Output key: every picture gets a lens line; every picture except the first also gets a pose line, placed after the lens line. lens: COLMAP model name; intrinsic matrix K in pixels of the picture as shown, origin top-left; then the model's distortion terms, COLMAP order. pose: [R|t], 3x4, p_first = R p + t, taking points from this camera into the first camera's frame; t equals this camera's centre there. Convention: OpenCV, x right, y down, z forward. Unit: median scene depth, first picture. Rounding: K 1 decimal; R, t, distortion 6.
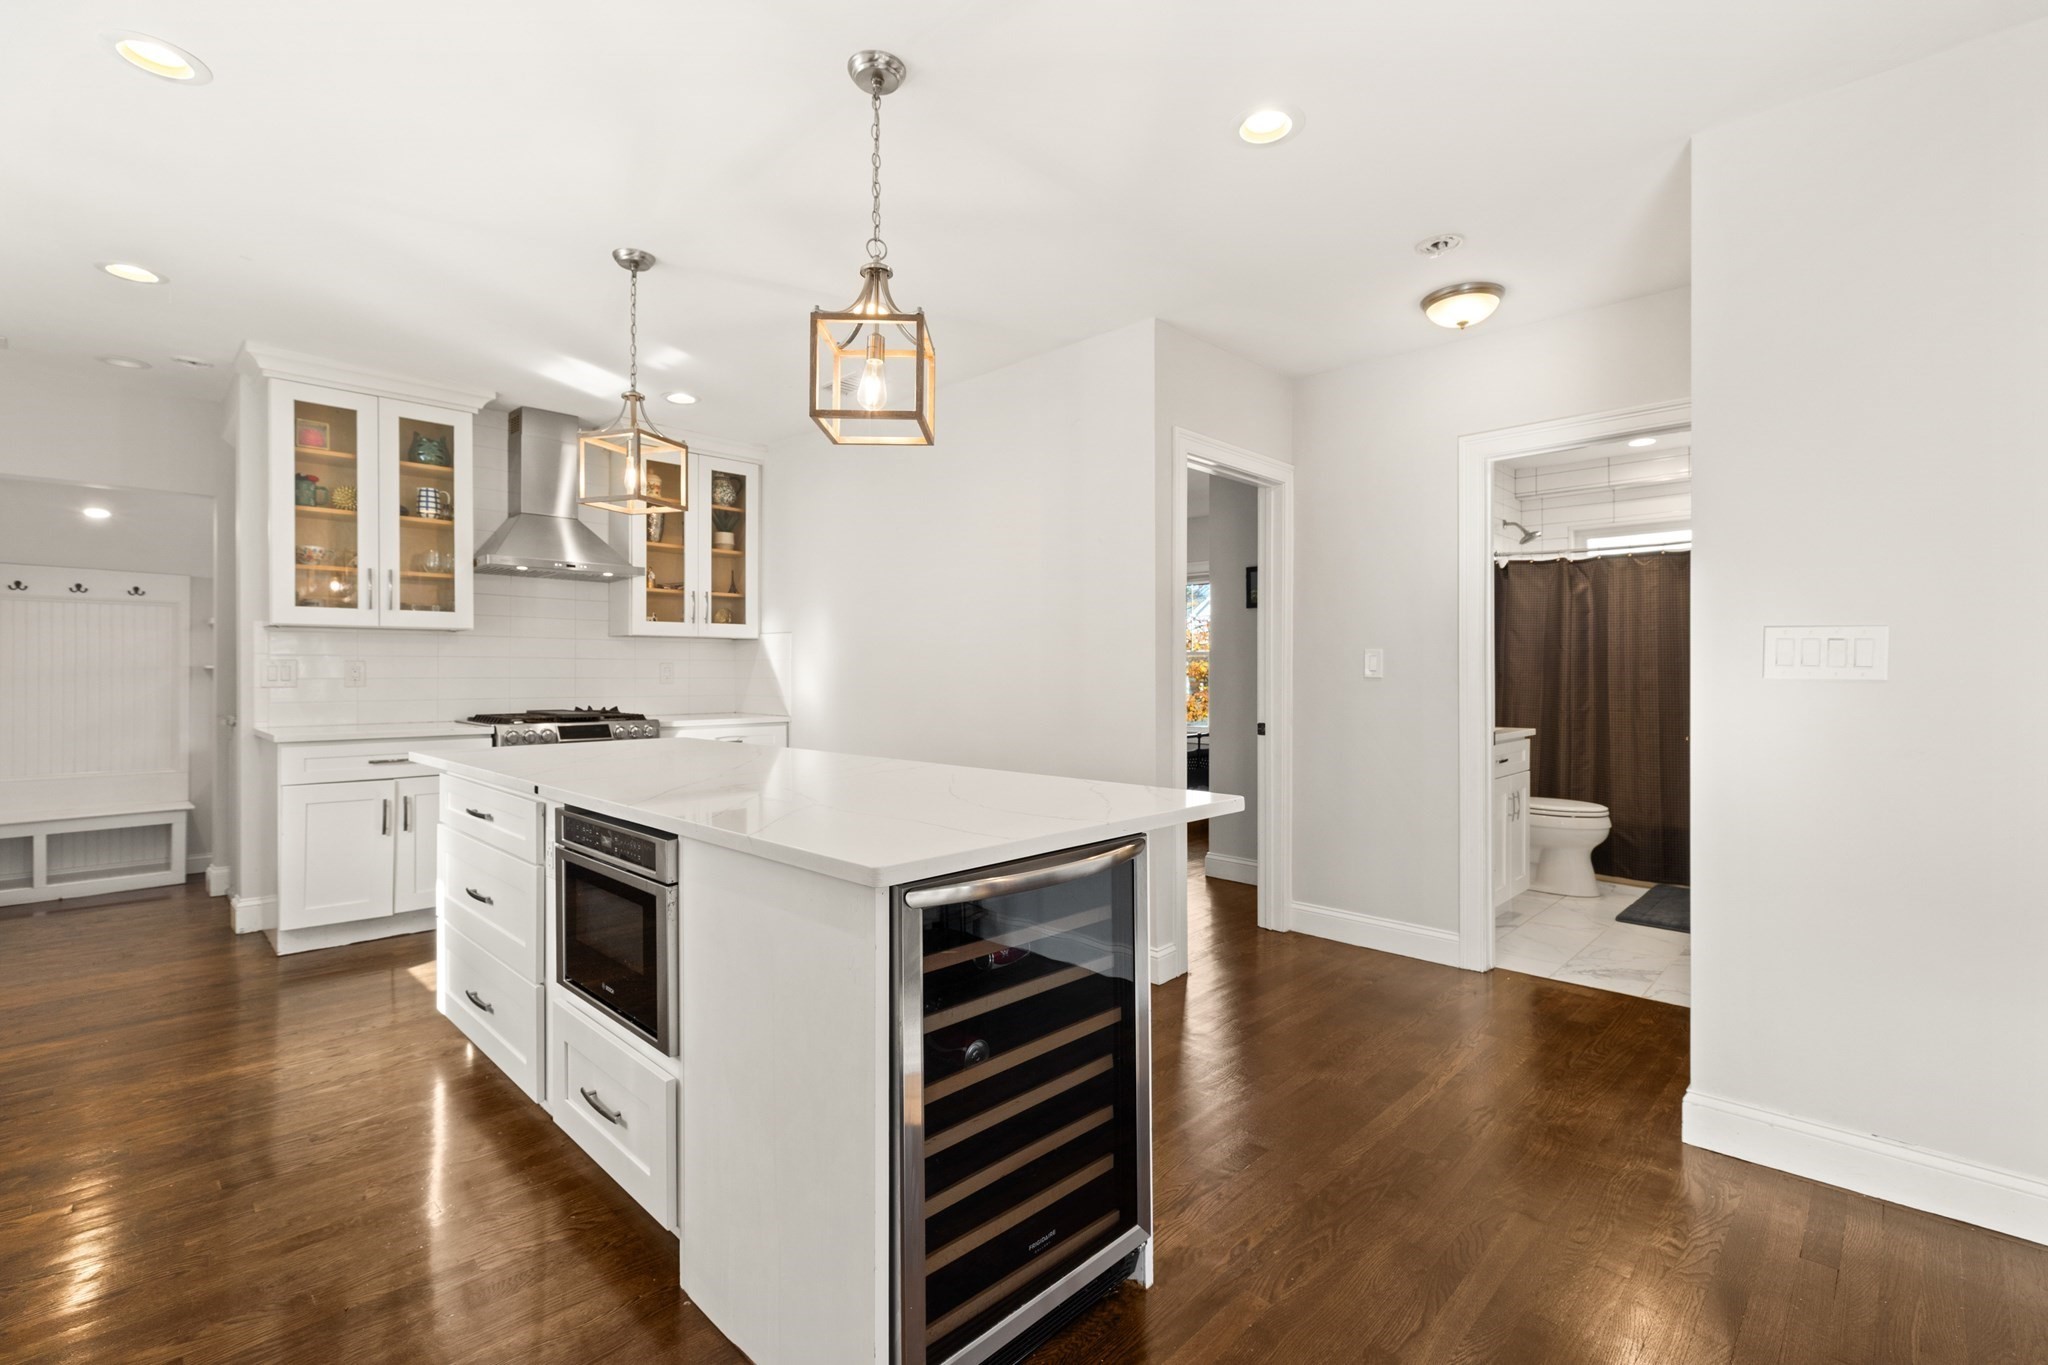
lens RADIAL K [[915.3, 0, 1031.6], [0, 915.3, 671.9], [0, 0, 1]] dist [0.002501, 0.000044]
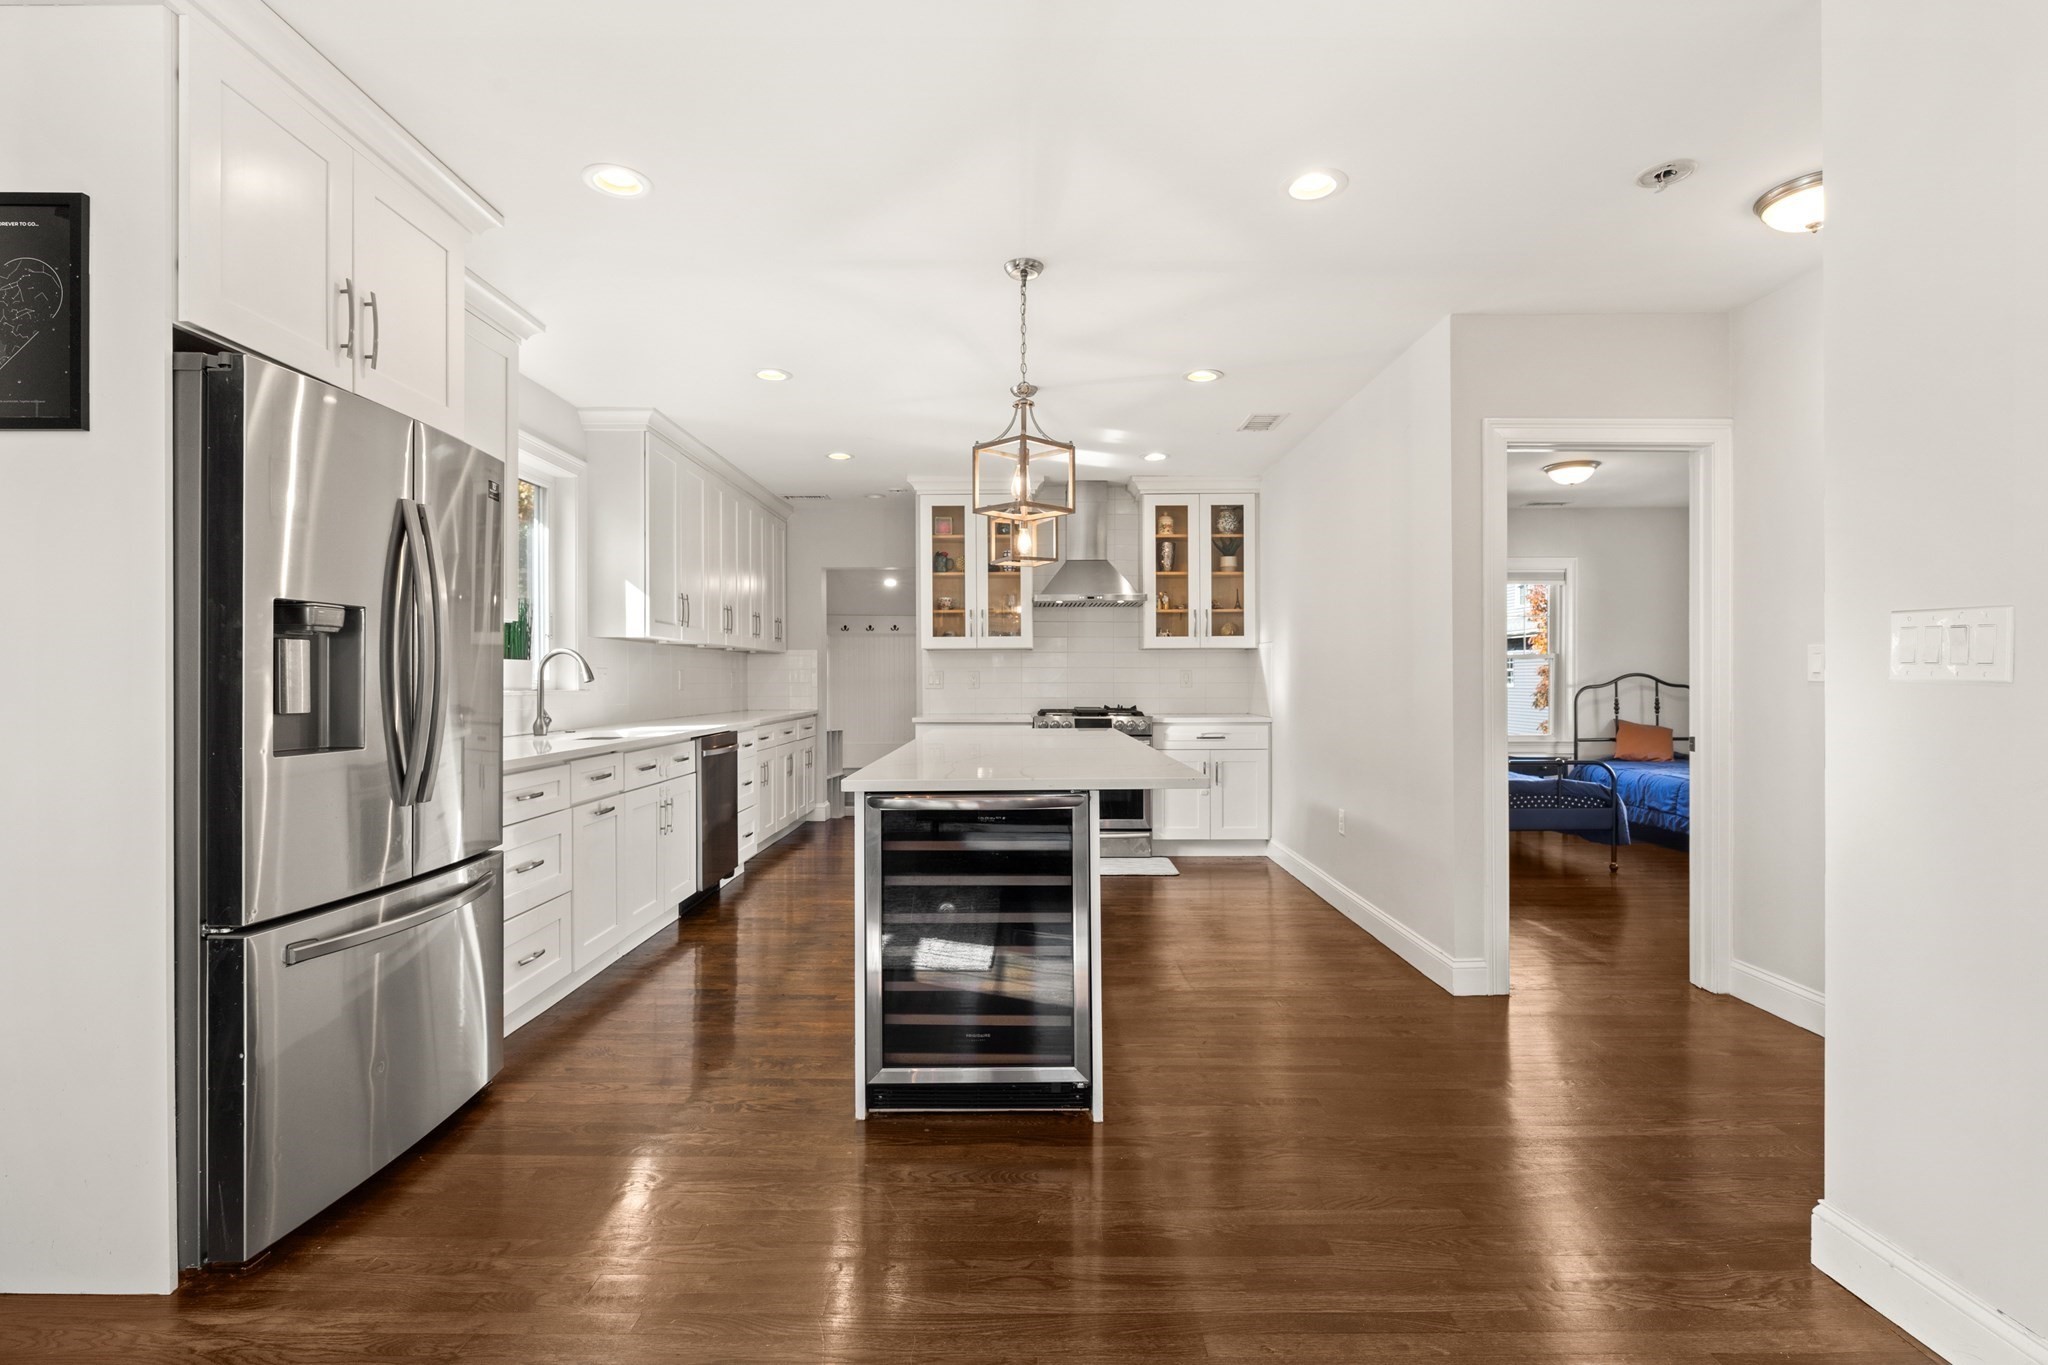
lens RADIAL K [[964.8, 0, 1025.8], [0, 964.8, 681.2], [0, 0, 1]] dist [0.000808, 0.000719]
pose [[0.697092, -0.001024, -0.716981, 0.448542], [0.003314, 0.999993, 0.001794, 0.002100], [0.716974, -0.003627, 0.697090, -0.038730]]
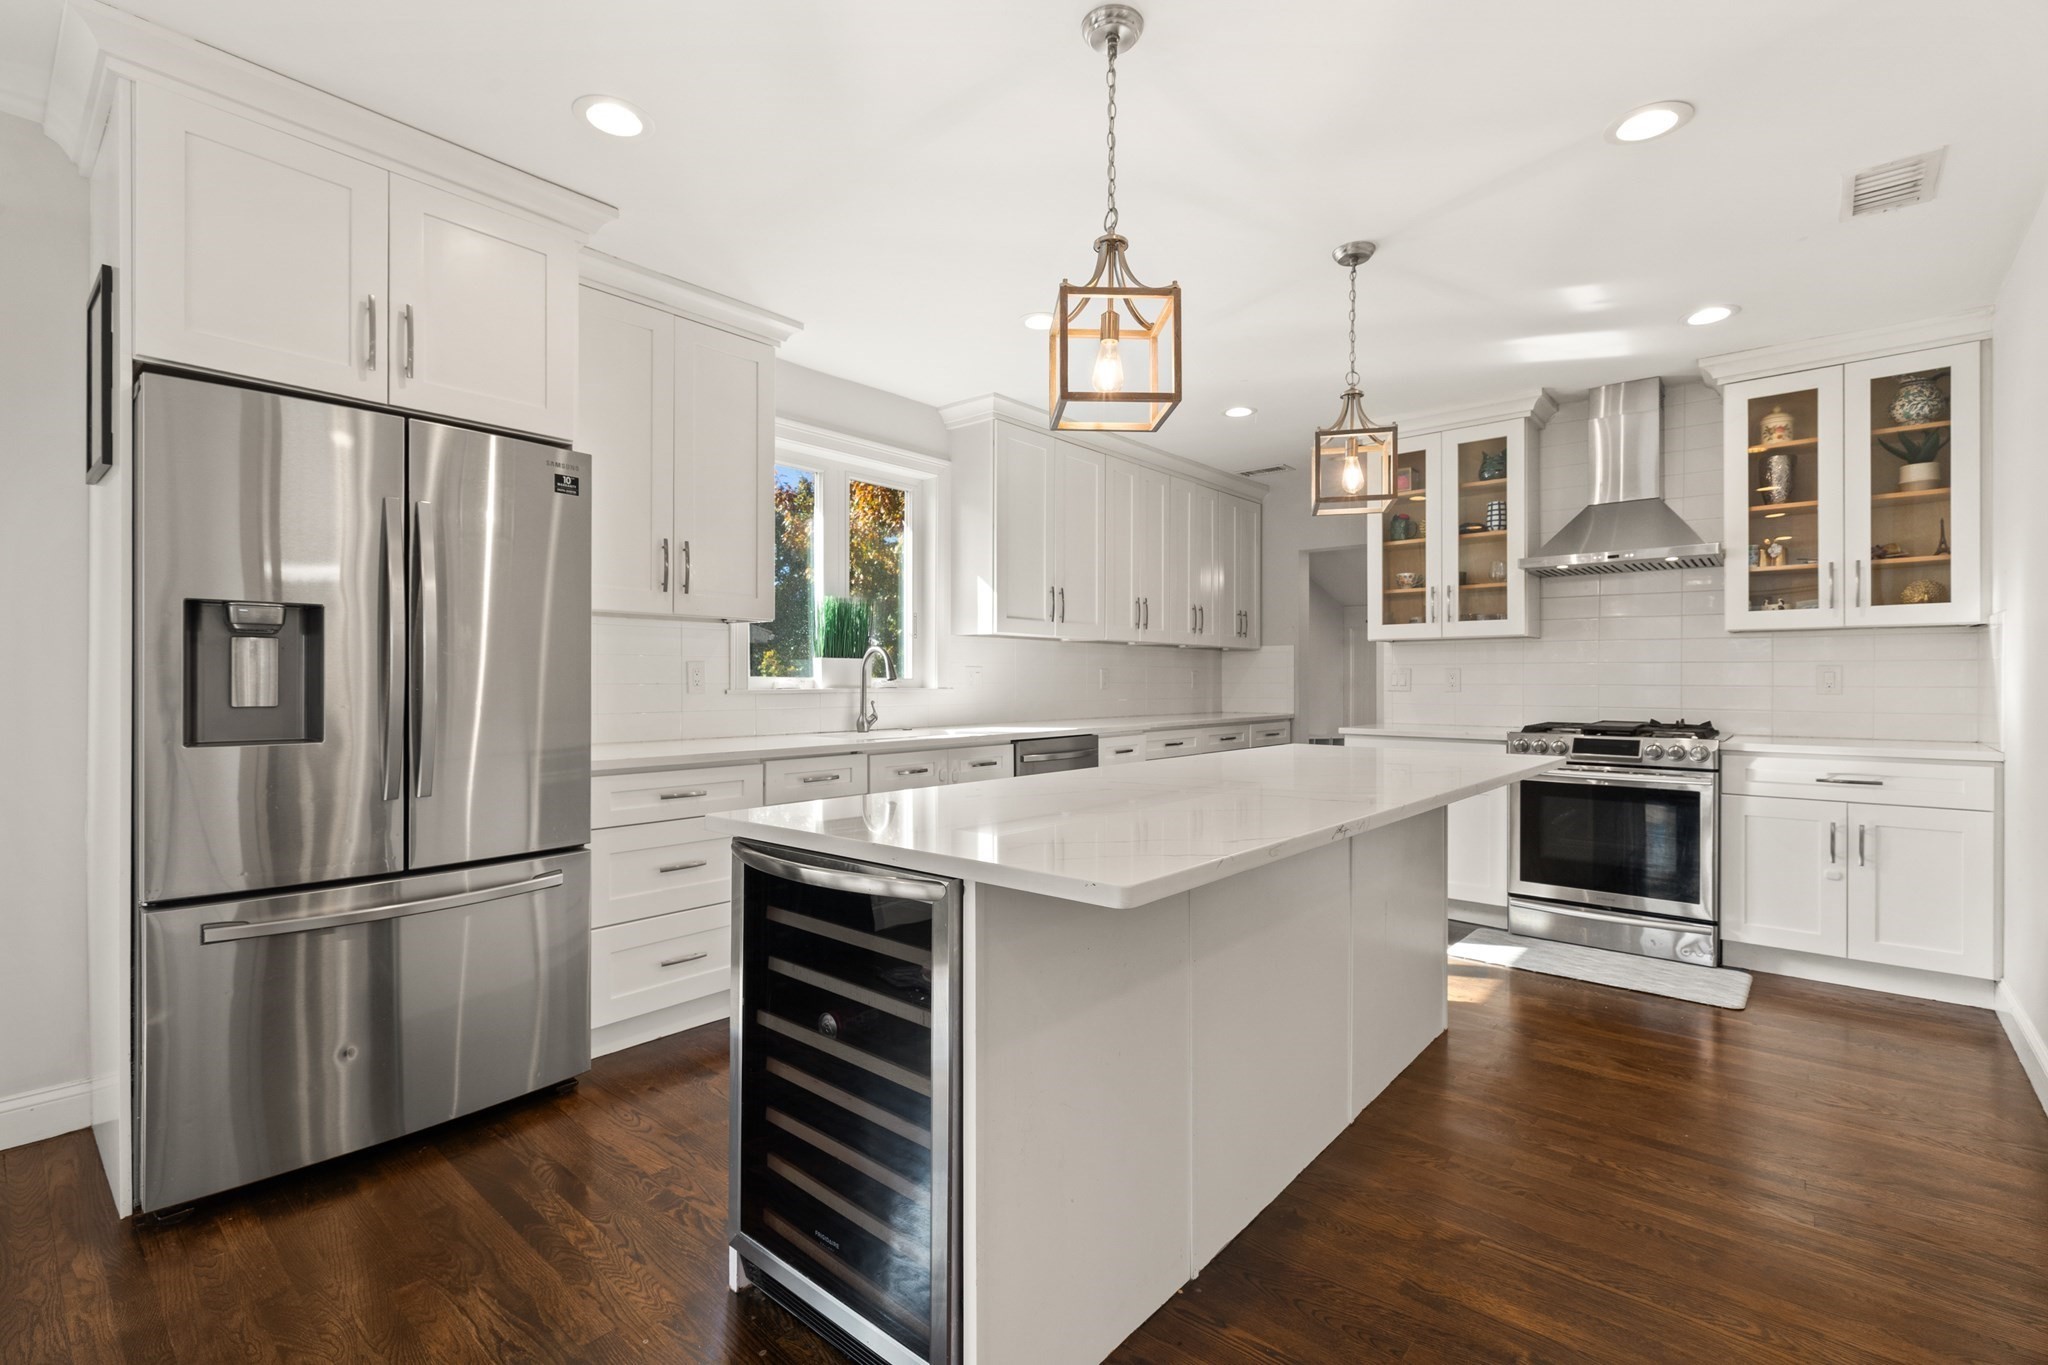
lens RADIAL K [[915.3, 0, 1025.3], [0, 915.3, 684.5], [0, 0, 1]] dist [0.002501, 0.000044]
pose [[0.052216, 0.005001, -0.998623, 0.359971], [-0.000515, 0.999987, 0.004981, 0.002519], [0.998636, 0.000254, 0.052218, 0.411091]]
